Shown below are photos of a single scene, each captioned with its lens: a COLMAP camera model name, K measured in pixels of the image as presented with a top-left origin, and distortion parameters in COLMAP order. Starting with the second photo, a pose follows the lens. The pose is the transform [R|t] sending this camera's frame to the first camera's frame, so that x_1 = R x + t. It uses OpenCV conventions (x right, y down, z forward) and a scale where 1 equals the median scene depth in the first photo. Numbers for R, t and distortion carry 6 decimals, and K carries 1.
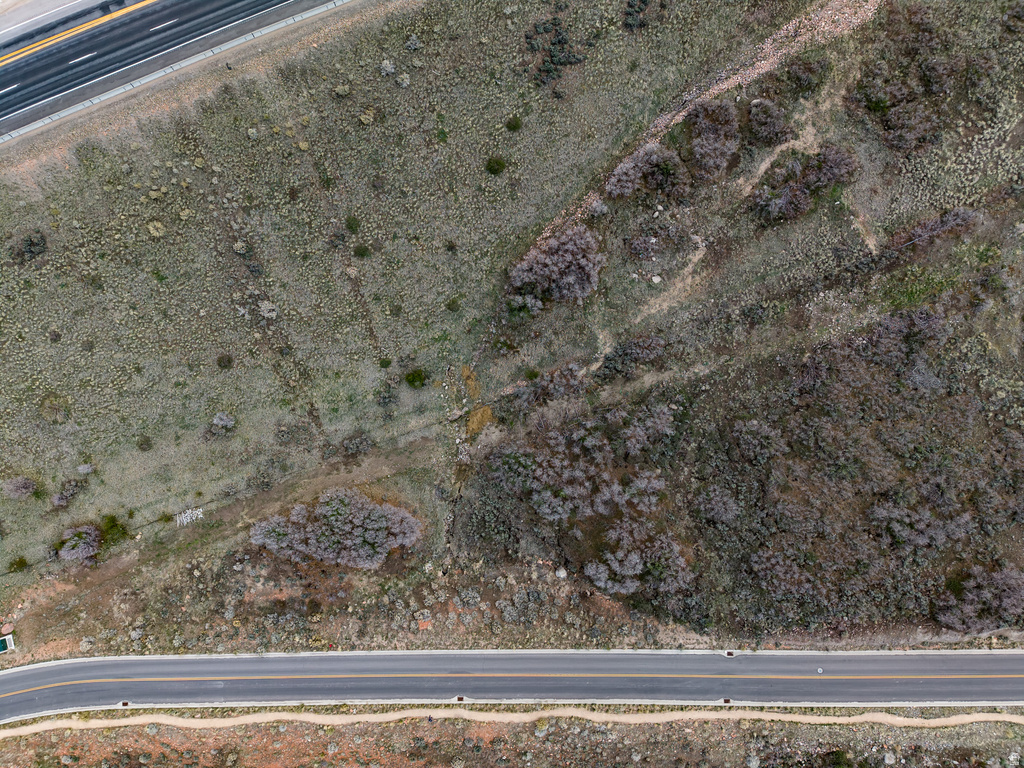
lens RADIAL K [[683.3, 0, 511.9], [0, 683.3, 386.4], [0, 0, 1]] dist [0.025257, -0.020138]
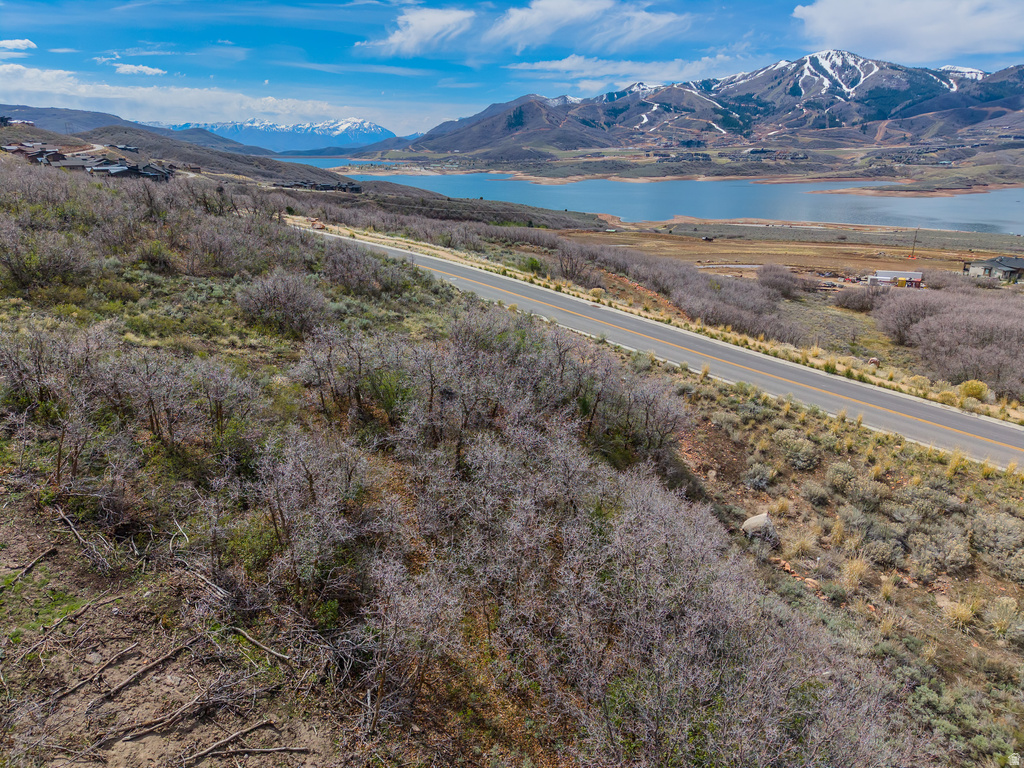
lens RADIAL K [[683.3, 0, 511.9], [0, 683.3, 386.4], [0, 0, 1]] dist [0.025257, -0.020138]
pose [[-0.705359, -0.232739, 0.669553, -0.039512], [0.704268, -0.122862, 0.699222, -0.004478], [-0.080473, 0.964747, 0.250573, 0.927469]]
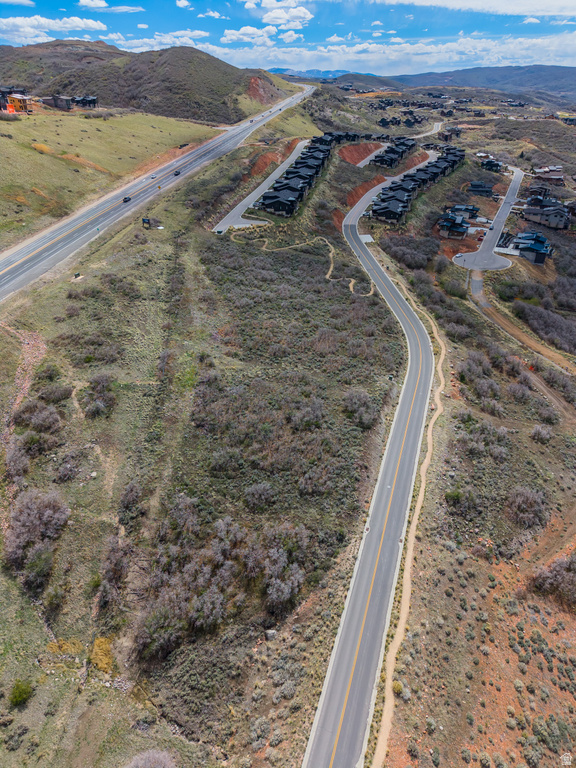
lens RADIAL K [[514.4, 0, 289.7], [0, 514.4, 383.0], [0, 0, 1]] dist [0.015624, -0.011093]
pose [[0.336371, -0.461038, 0.821157, -0.428261], [0.936879, 0.252212, -0.242170, 0.421473], [-0.095456, 0.850784, 0.516774, 0.255406]]
